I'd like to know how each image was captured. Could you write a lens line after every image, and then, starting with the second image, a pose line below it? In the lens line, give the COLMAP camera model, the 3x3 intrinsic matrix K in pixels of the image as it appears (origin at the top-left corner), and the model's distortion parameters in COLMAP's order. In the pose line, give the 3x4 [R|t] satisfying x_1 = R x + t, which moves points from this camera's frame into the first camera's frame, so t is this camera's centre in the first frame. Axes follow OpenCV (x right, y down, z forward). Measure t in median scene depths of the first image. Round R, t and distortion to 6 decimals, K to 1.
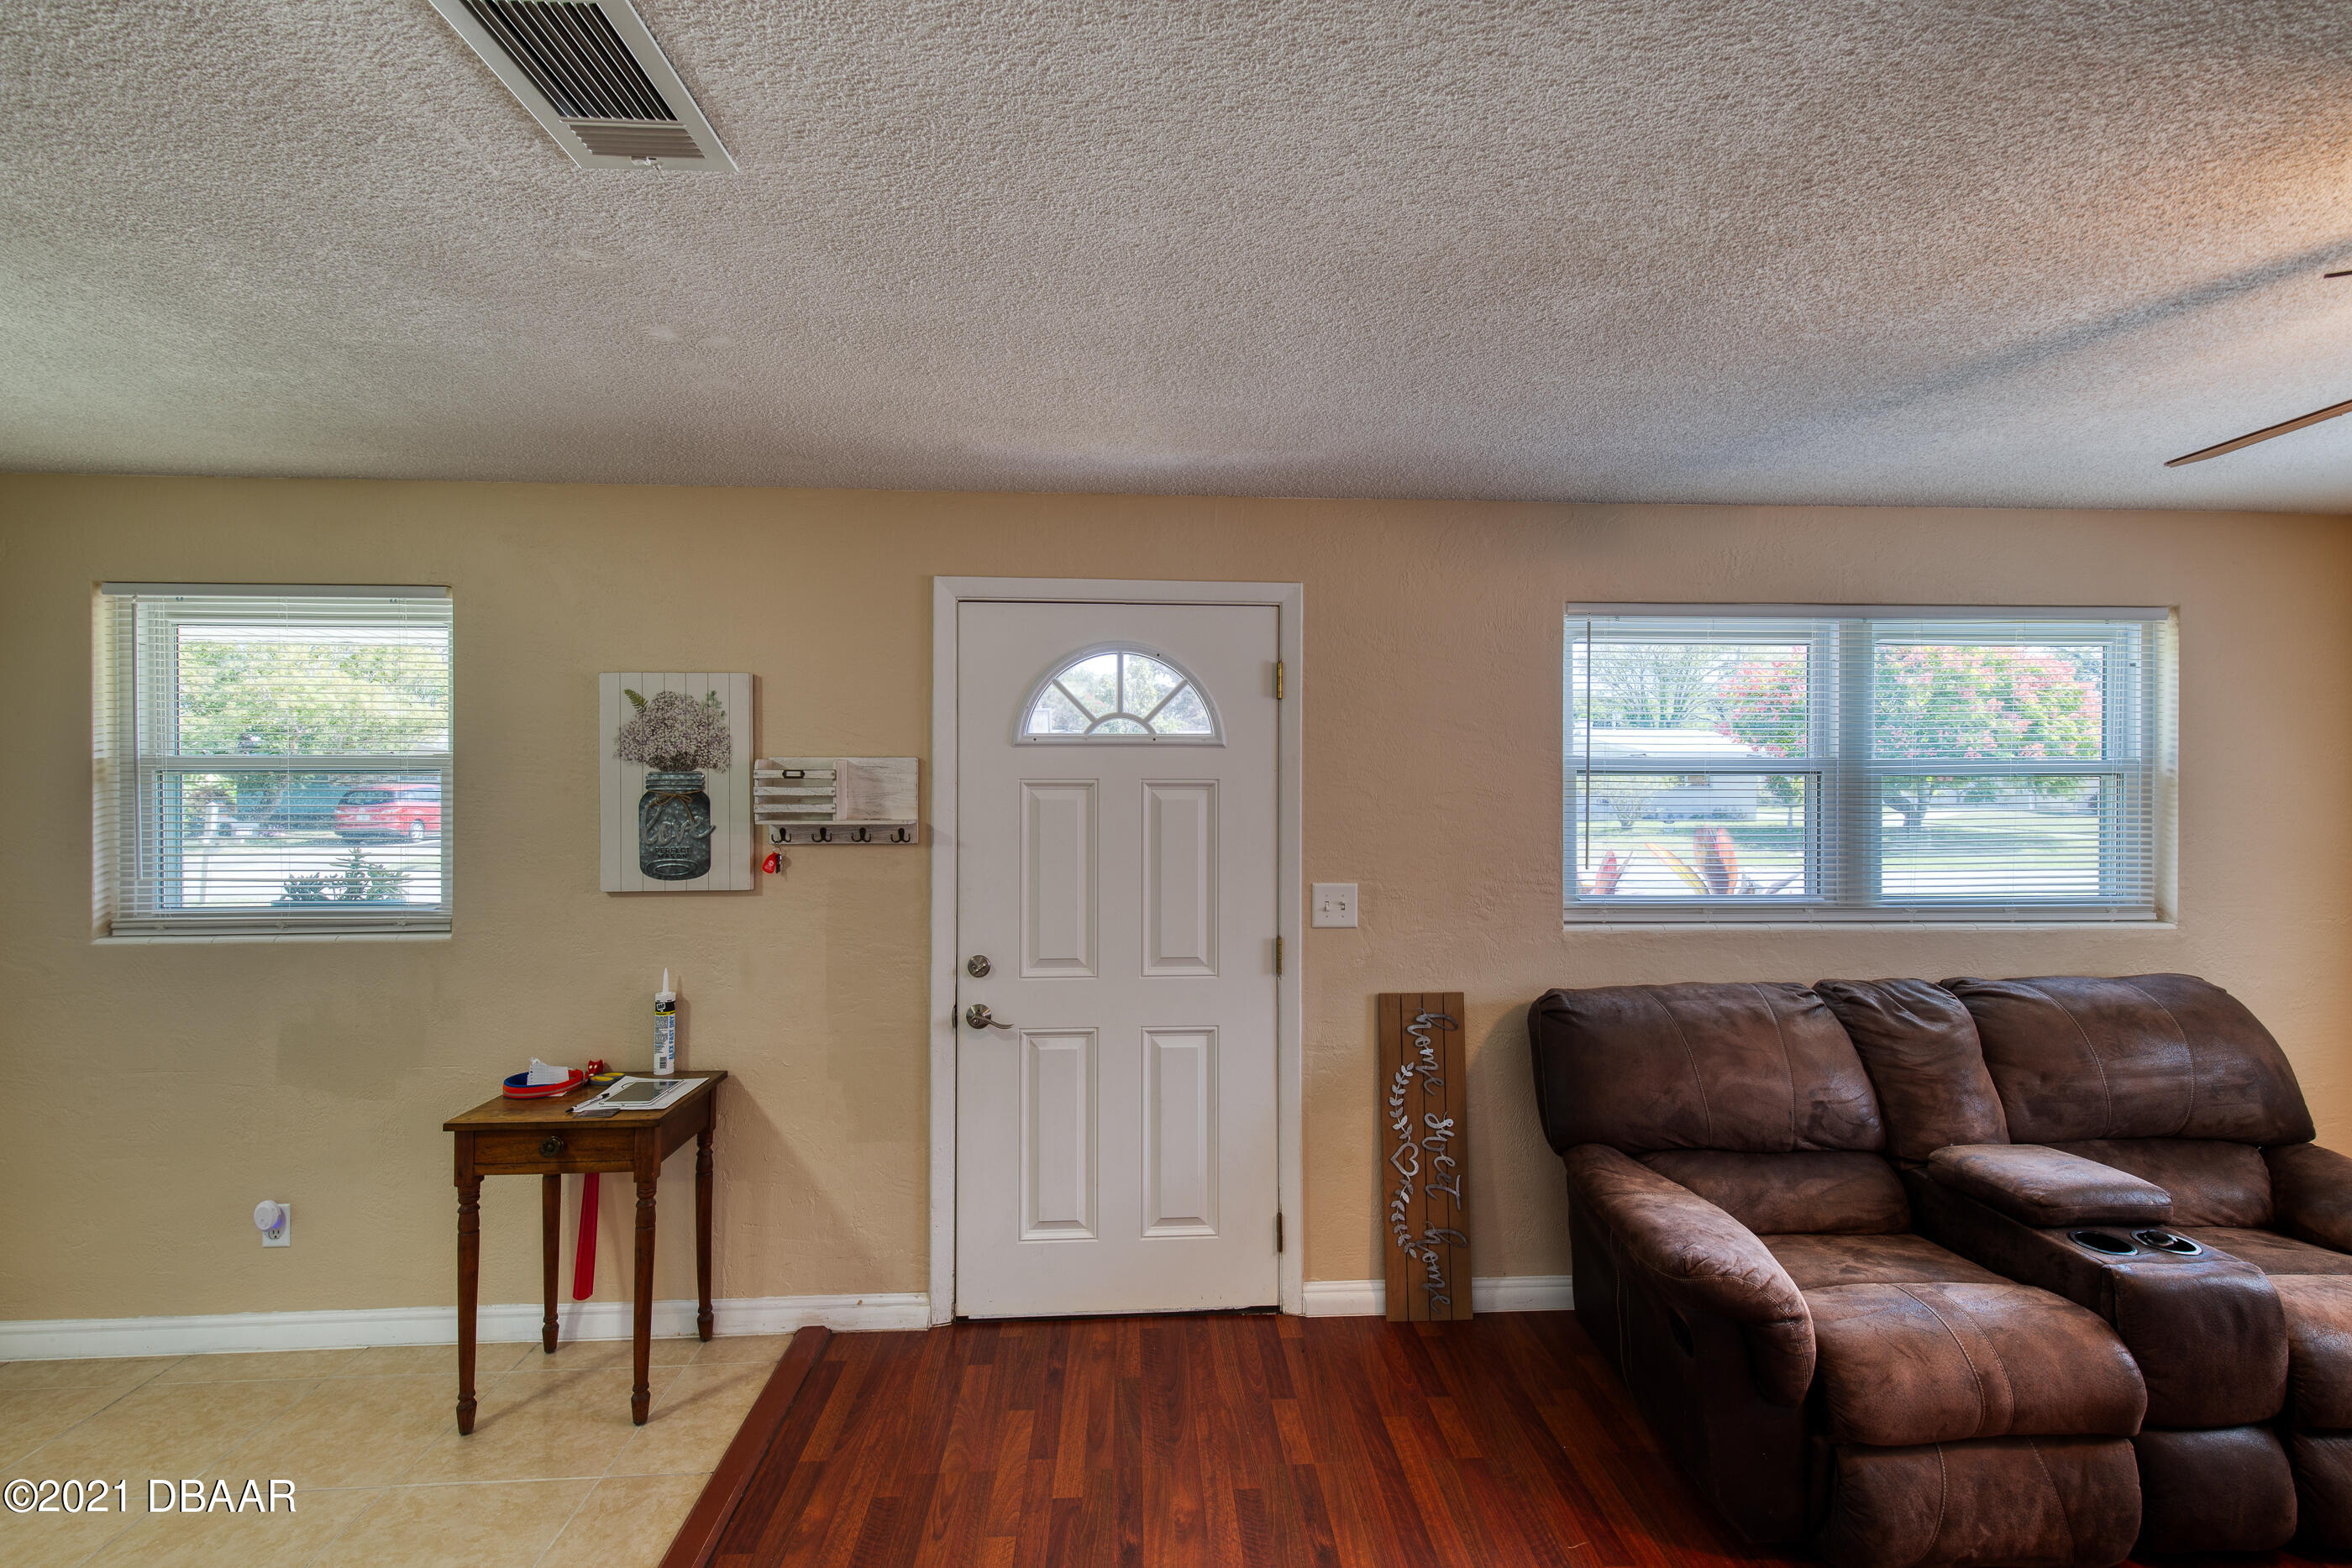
lens RADIAL K [[1061.5, 0, 1181.8], [0, 1061.5, 775.3], [0, 0, 1]] dist [0.016430, -0.003782]
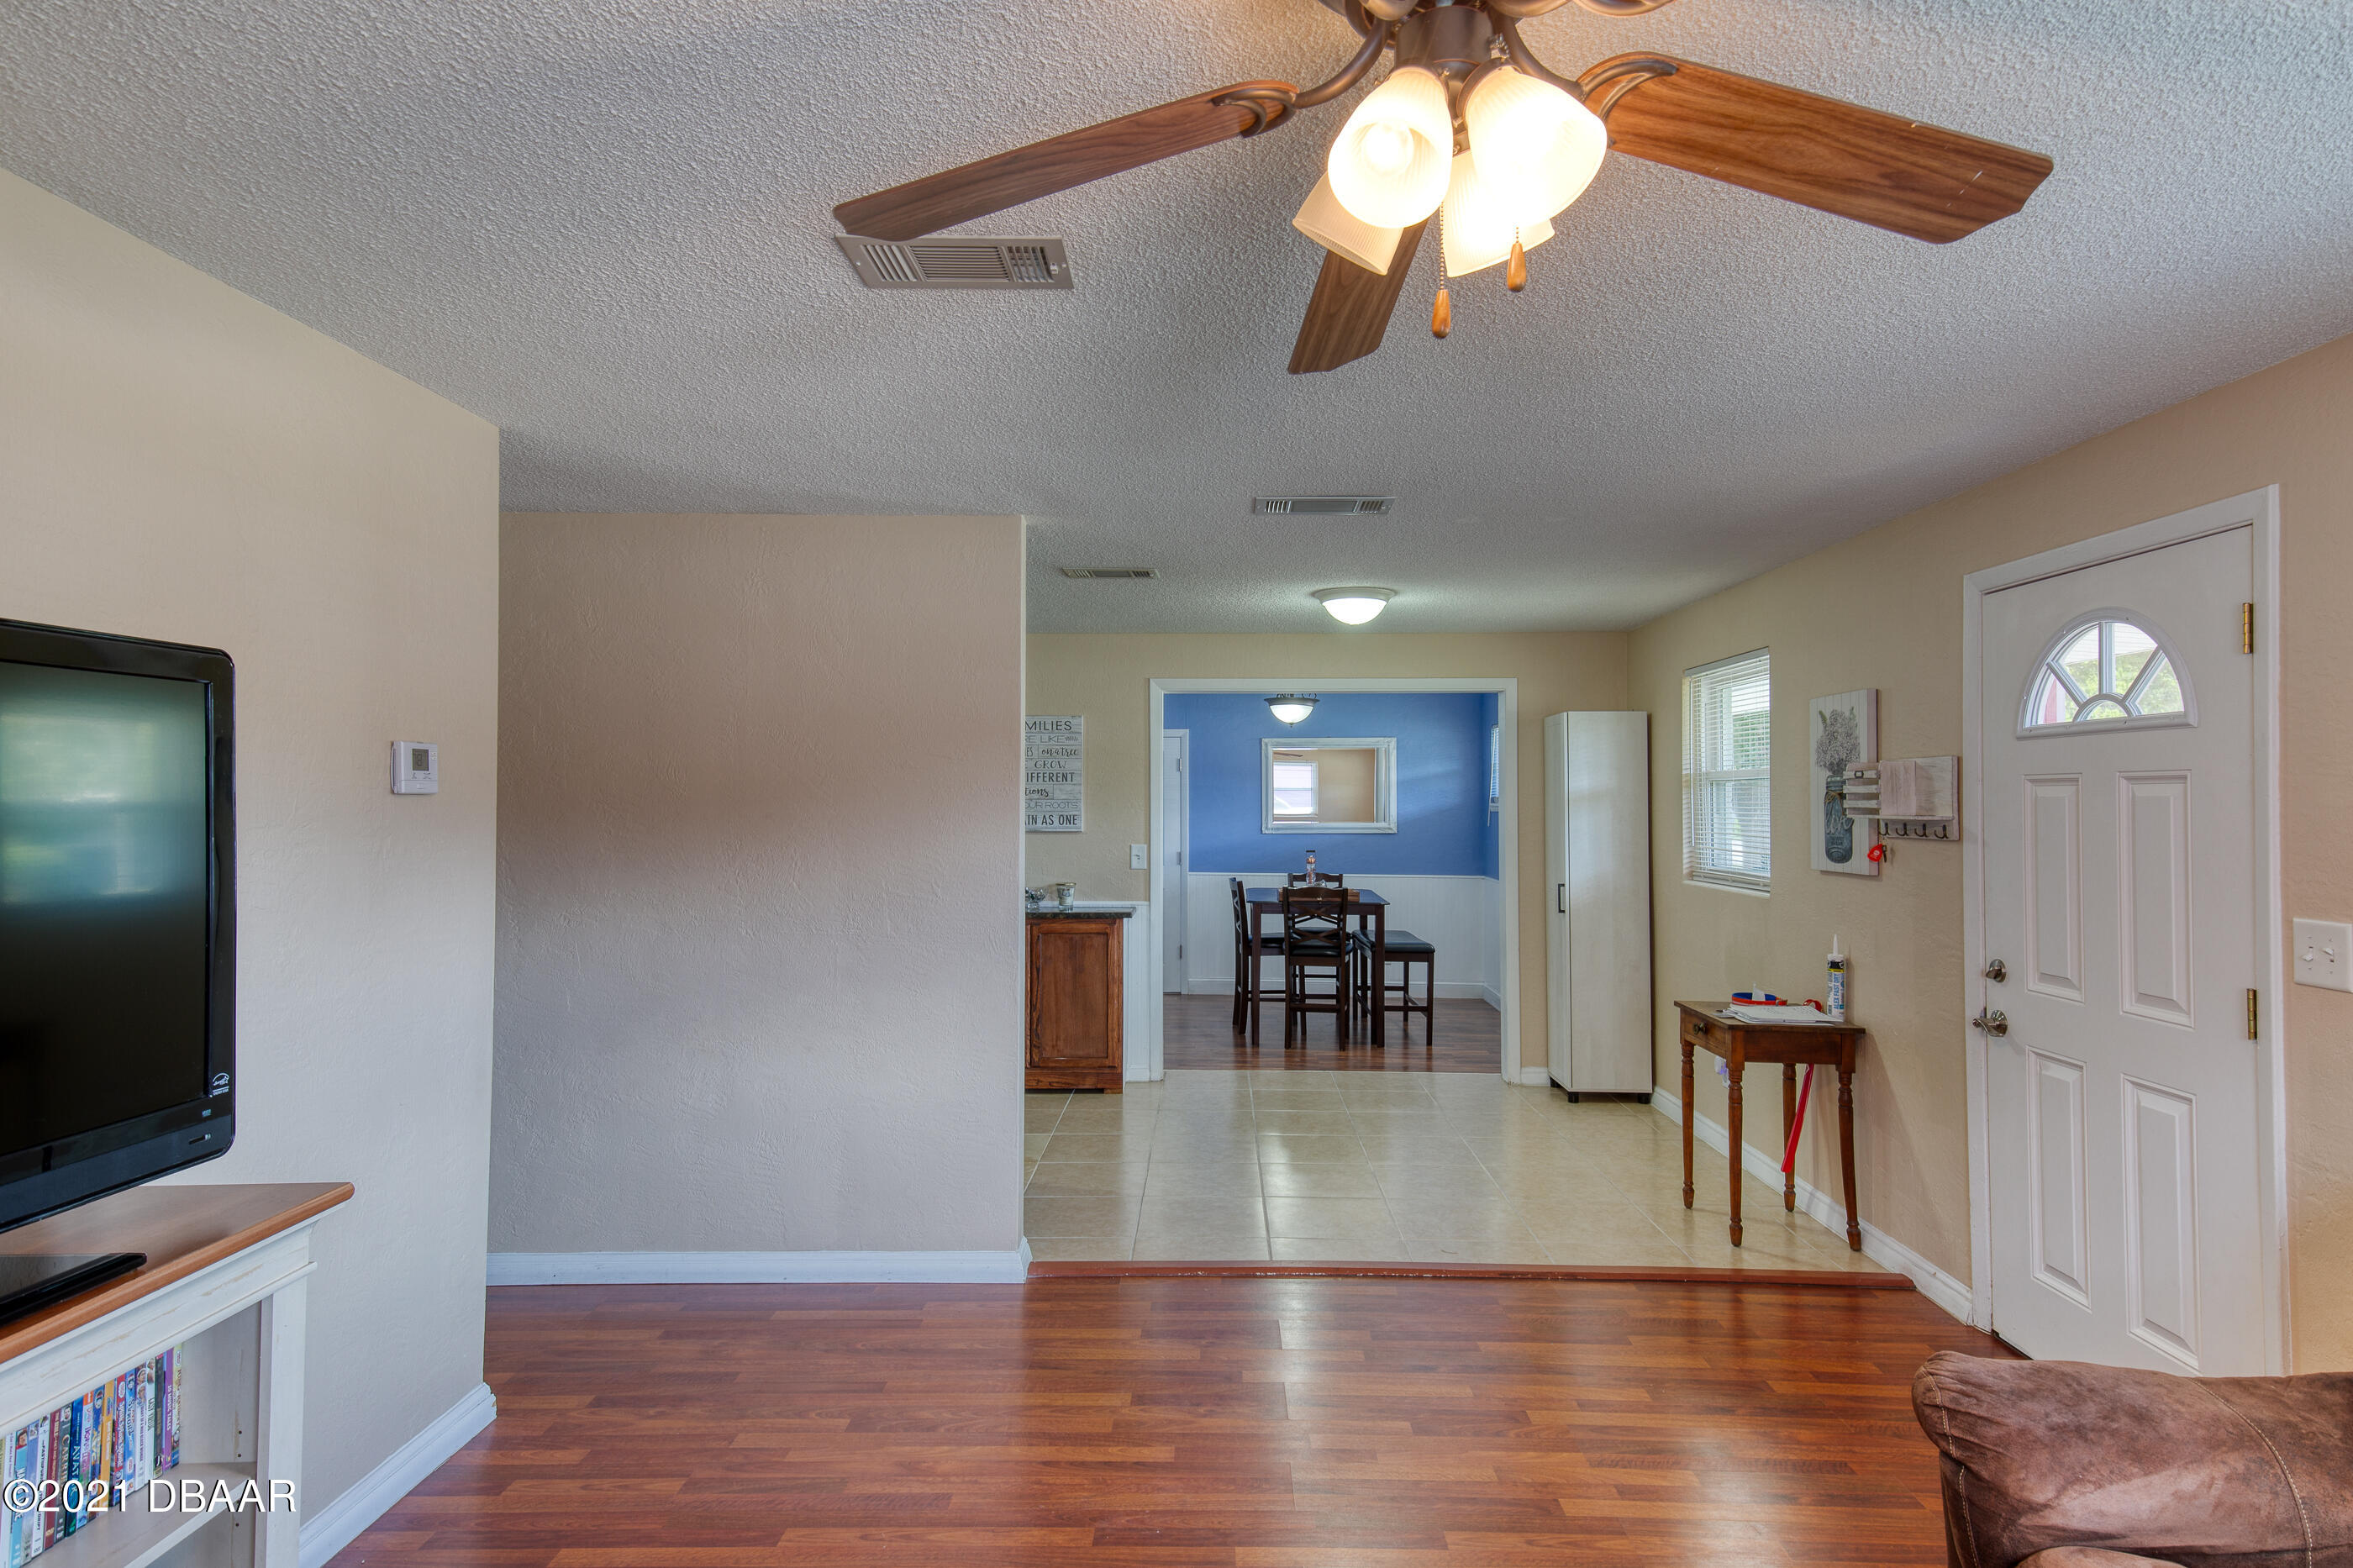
lens RADIAL K [[1304.0, 0, 1202.9], [0, 1304.0, 779.9], [0, 0, 1]] dist [0.054709, -0.000014]
pose [[-0.068910, -0.016405, -0.997488, 1.065657], [0.000825, 0.999864, -0.016501, 0.026914], [0.997623, -0.001960, -0.068887, 0.367631]]
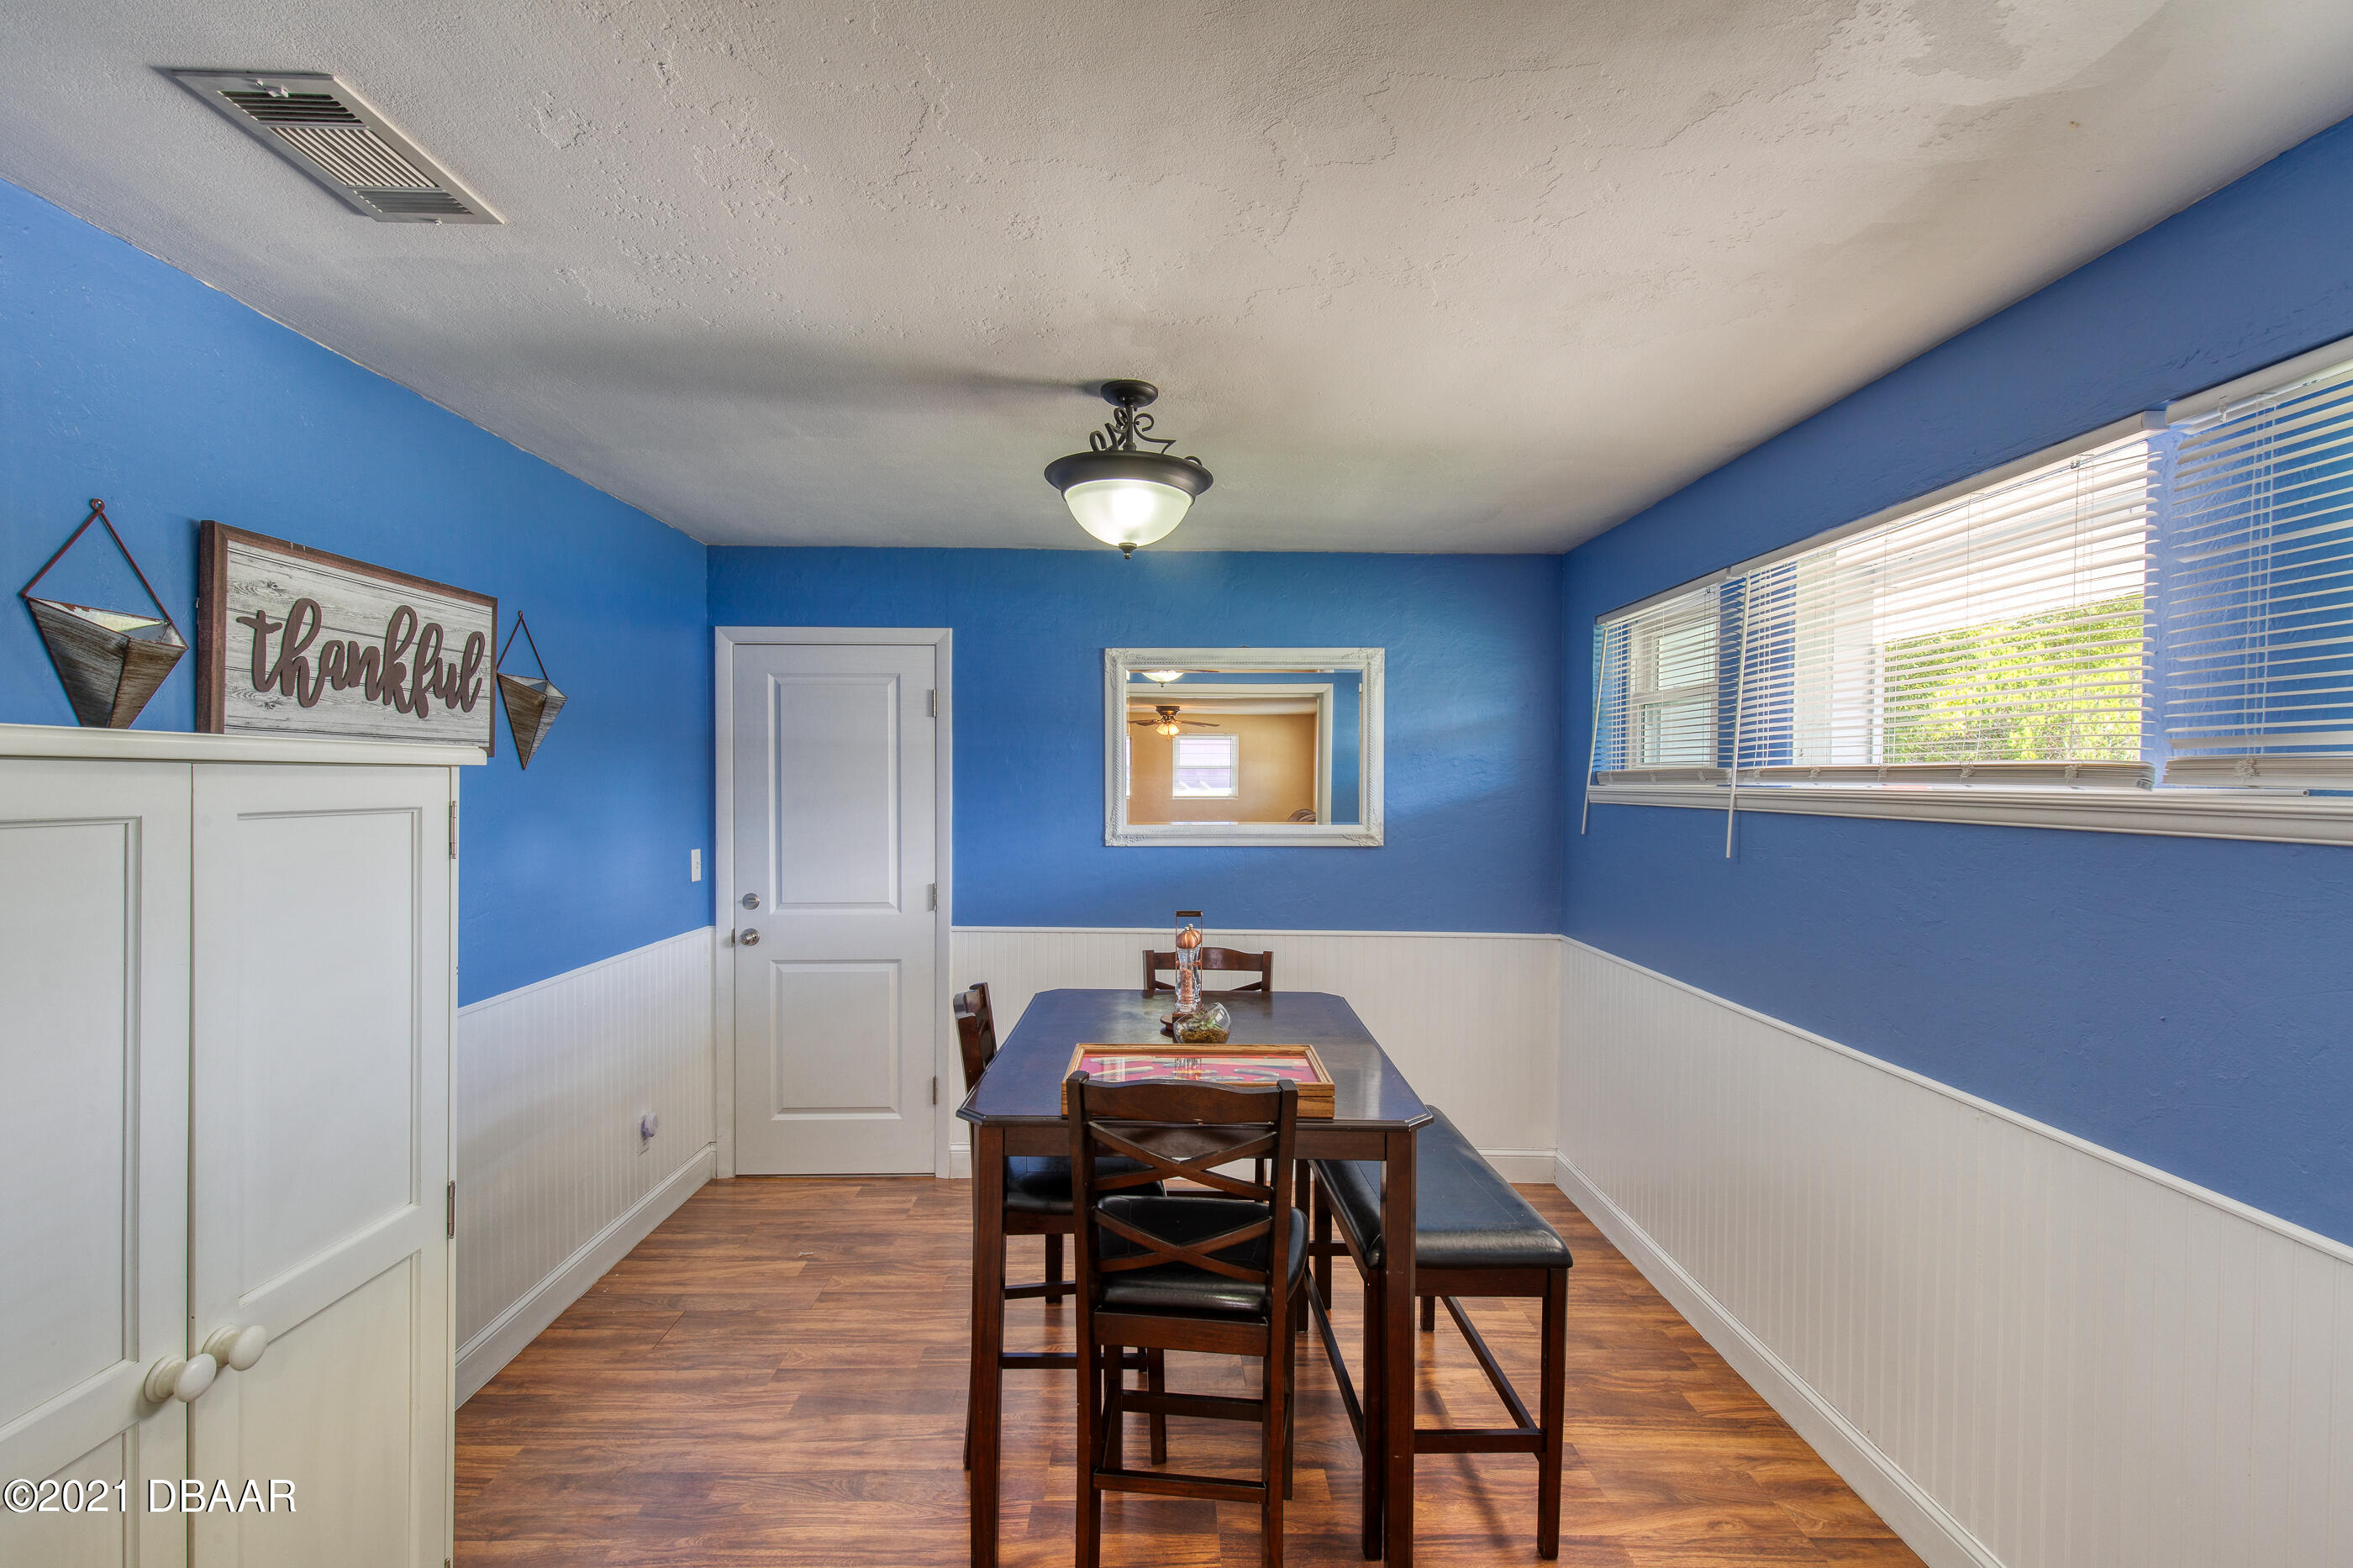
lens RADIAL K [[1062.0, 0, 1170.6], [0, 1062.0, 801.4], [0, 0, 1]] dist [0.016430, -0.003782]
pose [[-0.049583, 0.019037, -0.998589, -1.037007], [-0.003373, 0.999809, 0.019228, 0.028529], [0.998764, 0.004321, -0.049510, 0.435152]]
